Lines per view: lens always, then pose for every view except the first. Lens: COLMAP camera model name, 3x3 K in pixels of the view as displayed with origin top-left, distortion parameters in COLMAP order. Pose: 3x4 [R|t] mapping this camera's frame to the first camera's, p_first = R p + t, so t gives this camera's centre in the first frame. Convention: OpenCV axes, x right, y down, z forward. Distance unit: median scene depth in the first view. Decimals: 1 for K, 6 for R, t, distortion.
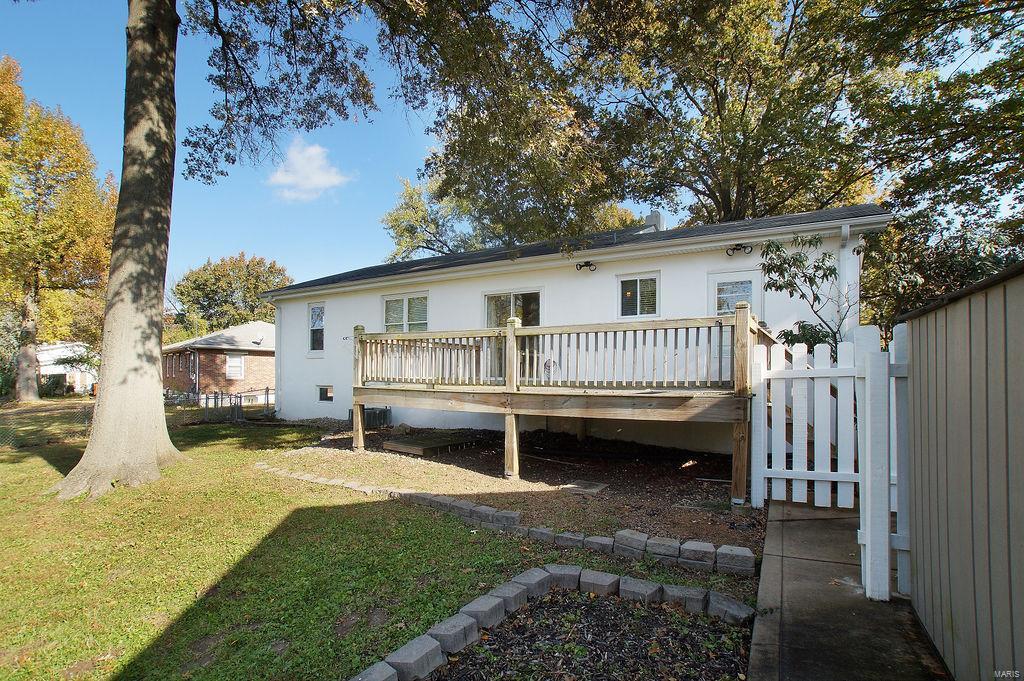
lens RADIAL K [[487.3, 0, 511.0], [0, 487.3, 344.3], [0, 0, 1]] dist [-0.043896, 0.005912]
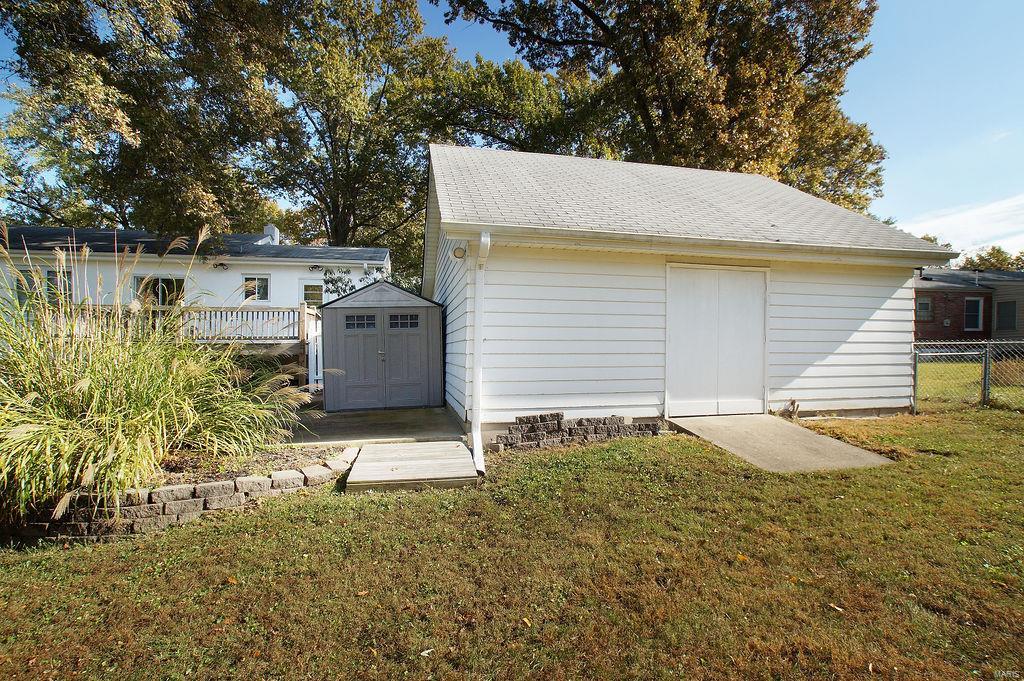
lens RADIAL K [[487.3, 0, 506.5], [0, 487.3, 344.1], [0, 0, 1]] dist [-0.043896, 0.005912]
pose [[0.746832, -0.009213, 0.664949, -0.212799], [-0.030193, 0.998403, 0.047744, -0.016529], [-0.664327, -0.055733, 0.745362, -0.875392]]
